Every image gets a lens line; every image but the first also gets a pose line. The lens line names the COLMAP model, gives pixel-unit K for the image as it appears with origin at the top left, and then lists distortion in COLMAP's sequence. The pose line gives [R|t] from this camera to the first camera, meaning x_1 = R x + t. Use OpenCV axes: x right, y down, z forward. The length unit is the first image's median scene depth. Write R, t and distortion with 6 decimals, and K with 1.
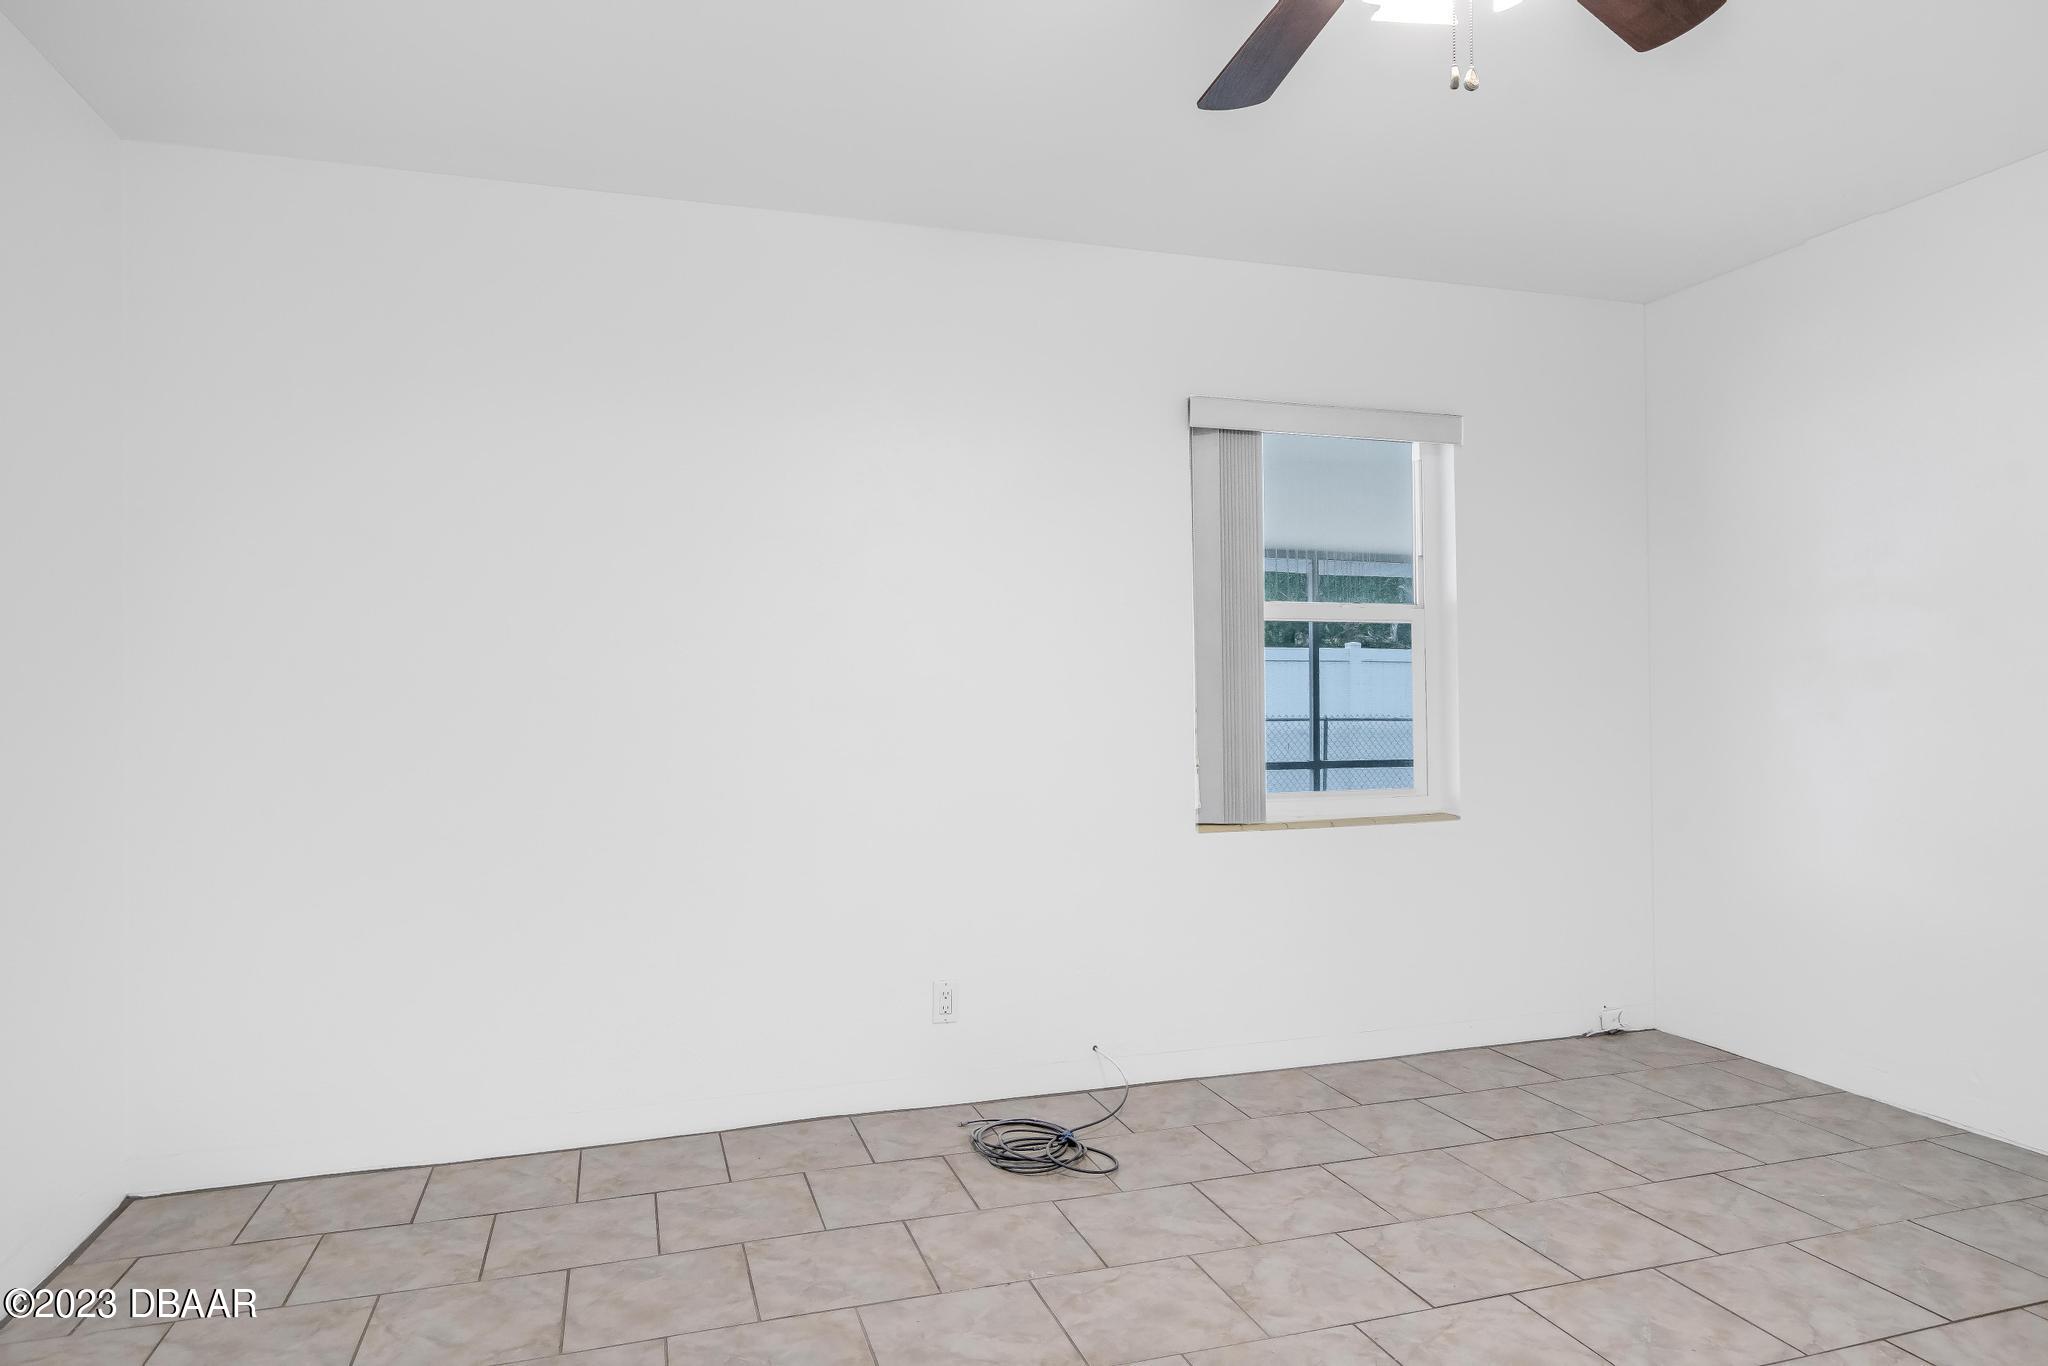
lens RADIAL K [[1217.2, 0, 1011.6], [0, 1217.2, 682.5], [0, 0, 1]] dist [-0.001682, 0.001635]
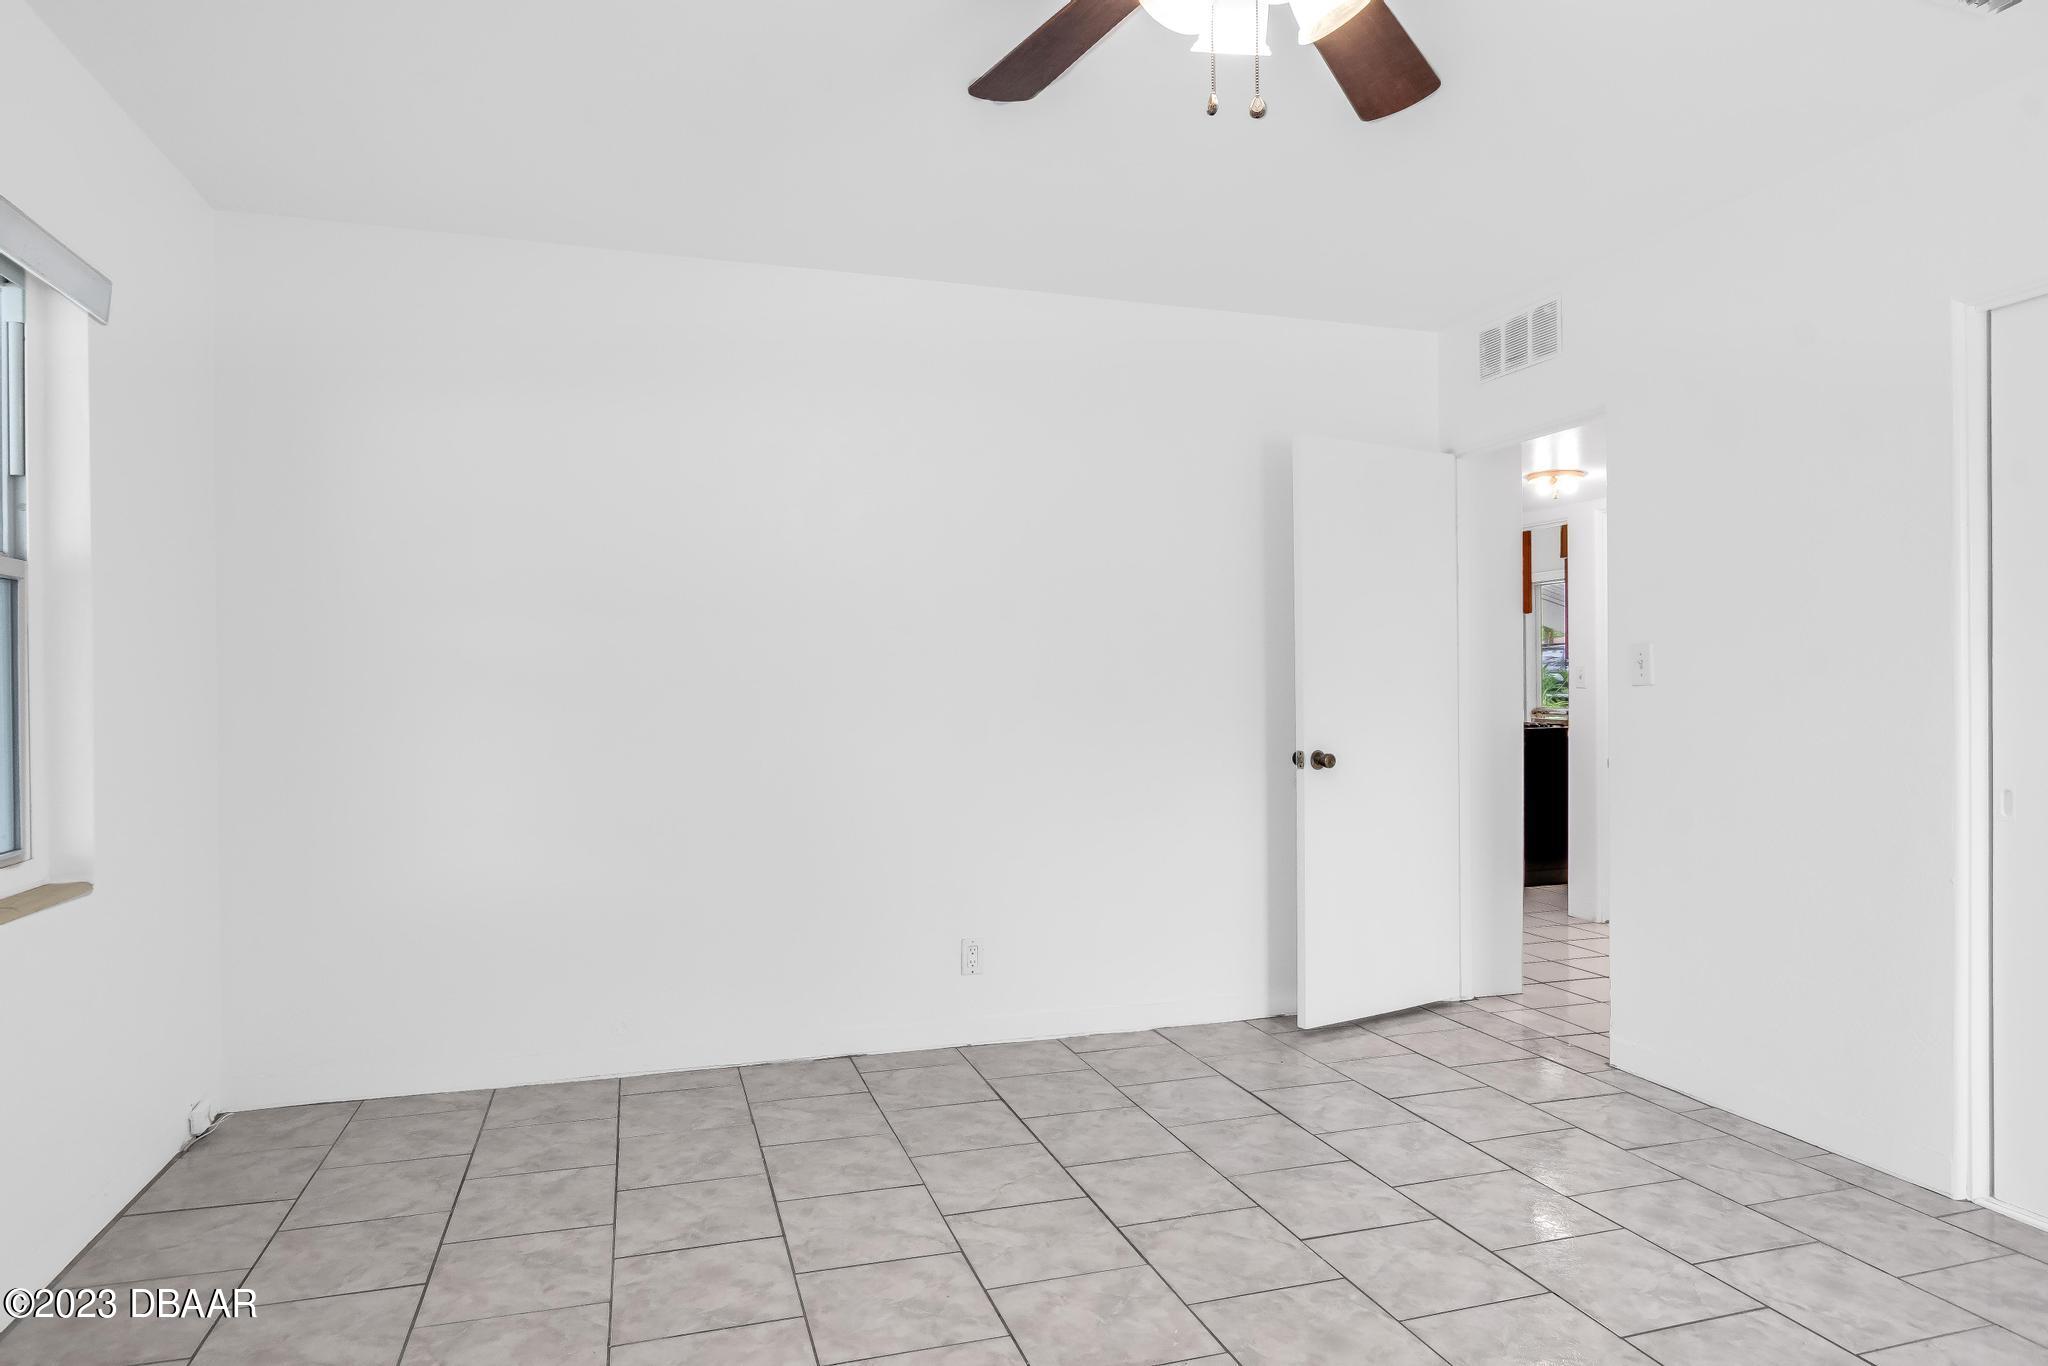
lens RADIAL K [[1217.2, 0, 1011.6], [0, 1217.2, 682.5], [0, 0, 1]] dist [-0.001682, 0.001635]
pose [[0.009570, 0.011134, 0.999892, -0.371574], [-0.008561, 0.999902, -0.011052, 0.008667], [-0.999918, -0.008455, 0.009664, 0.656960]]
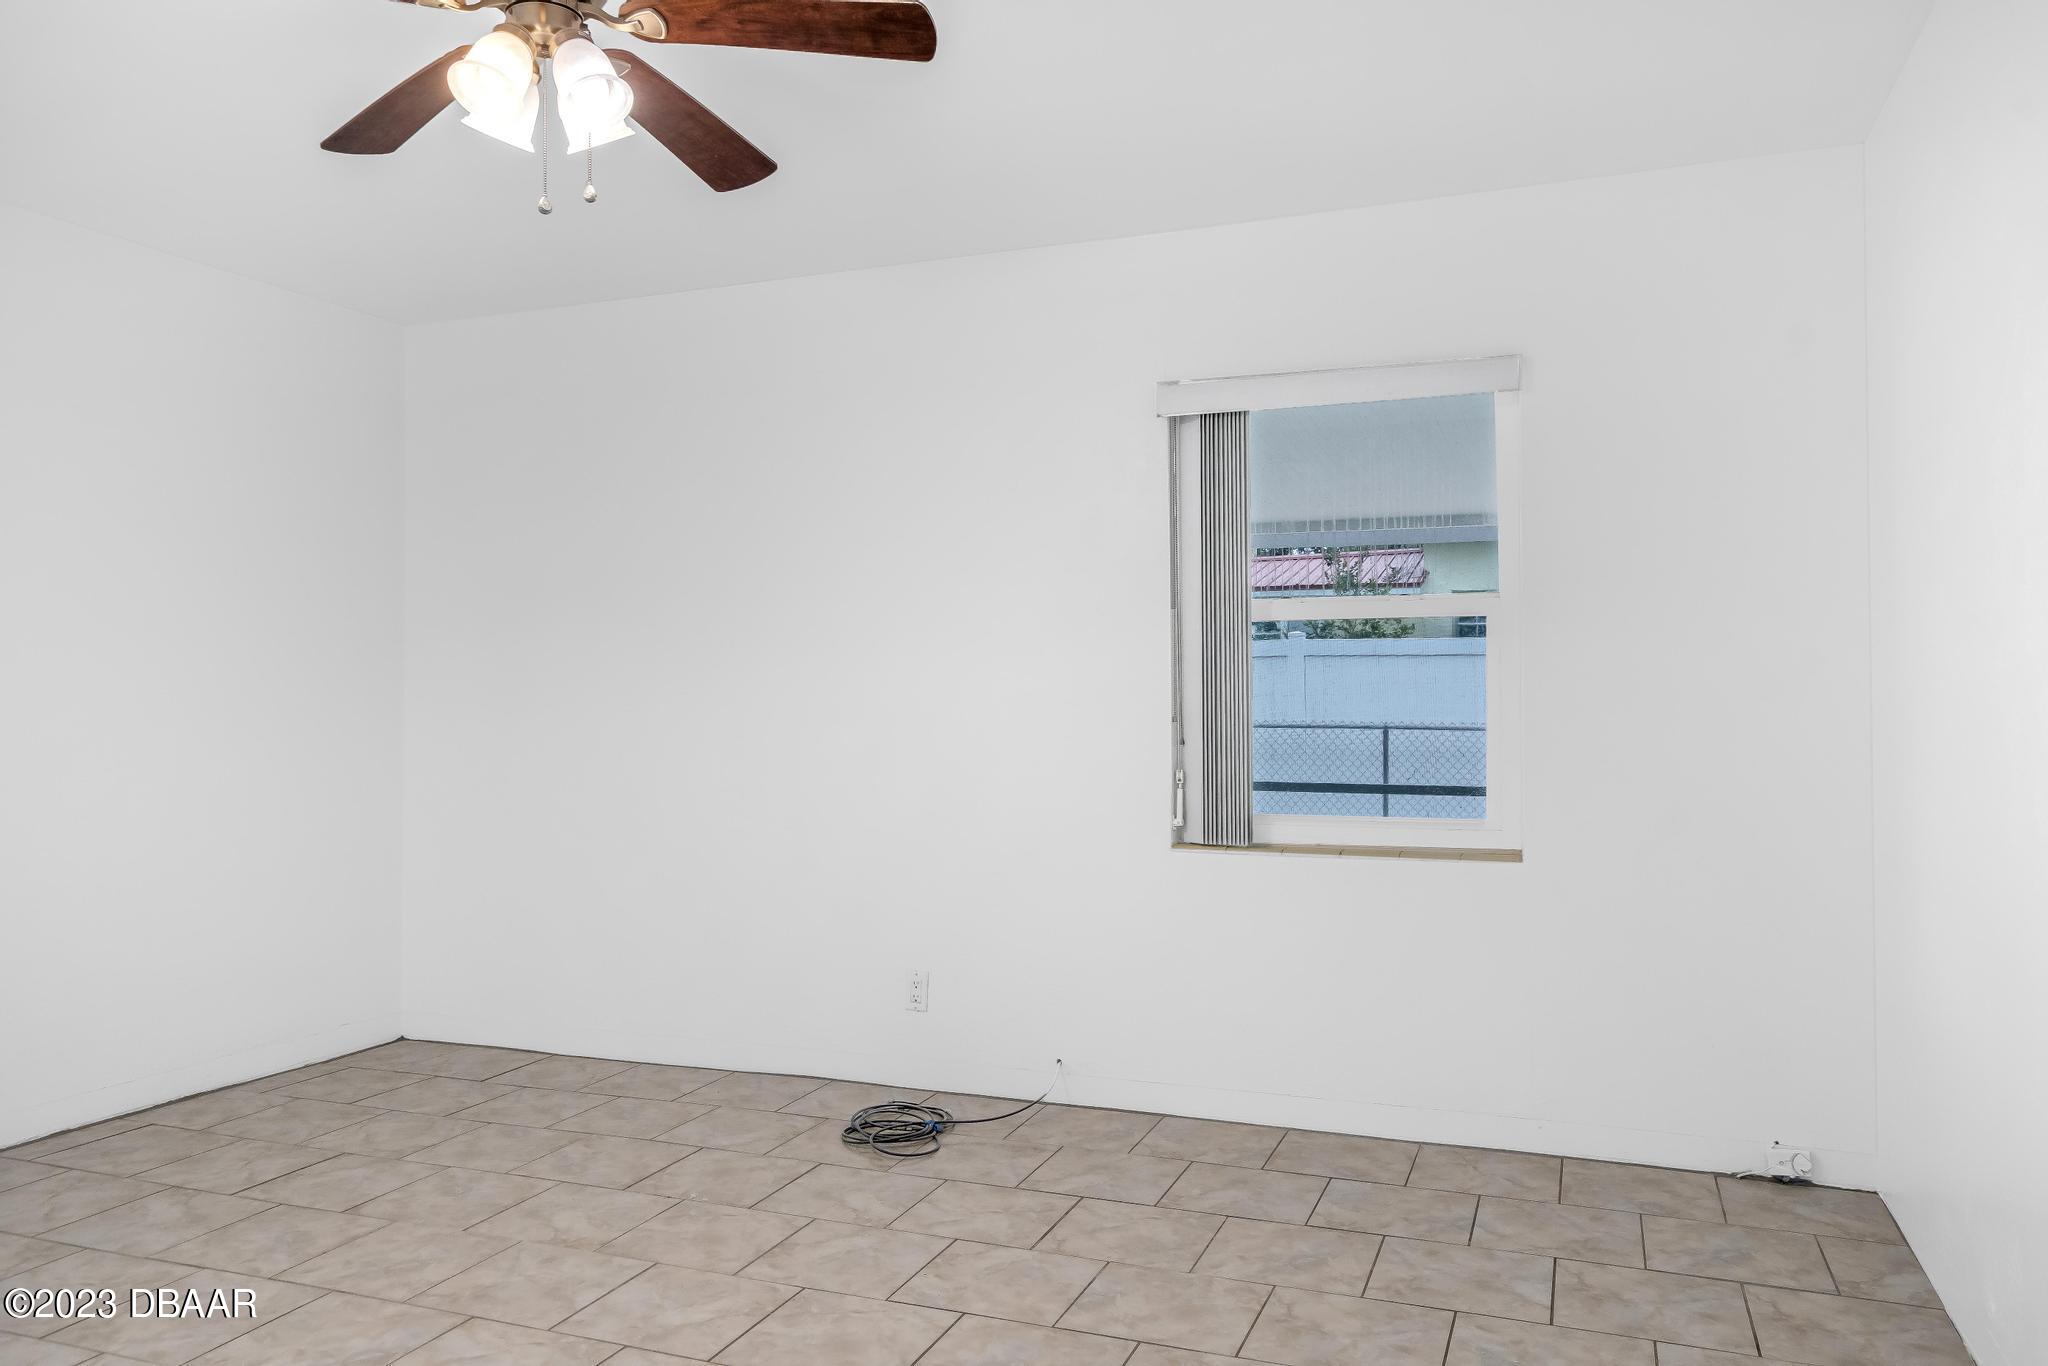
lens RADIAL K [[1419.7, 0, 1035.6], [0, 1419.7, 686.7], [0, 0, 1]] dist [0.004269, 0.004273]
pose [[0.791496, 0.001303, -0.611173, 0.894758], [0.002230, 0.999985, 0.005020, -0.012313], [0.611170, -0.005336, 0.791481, 0.090004]]
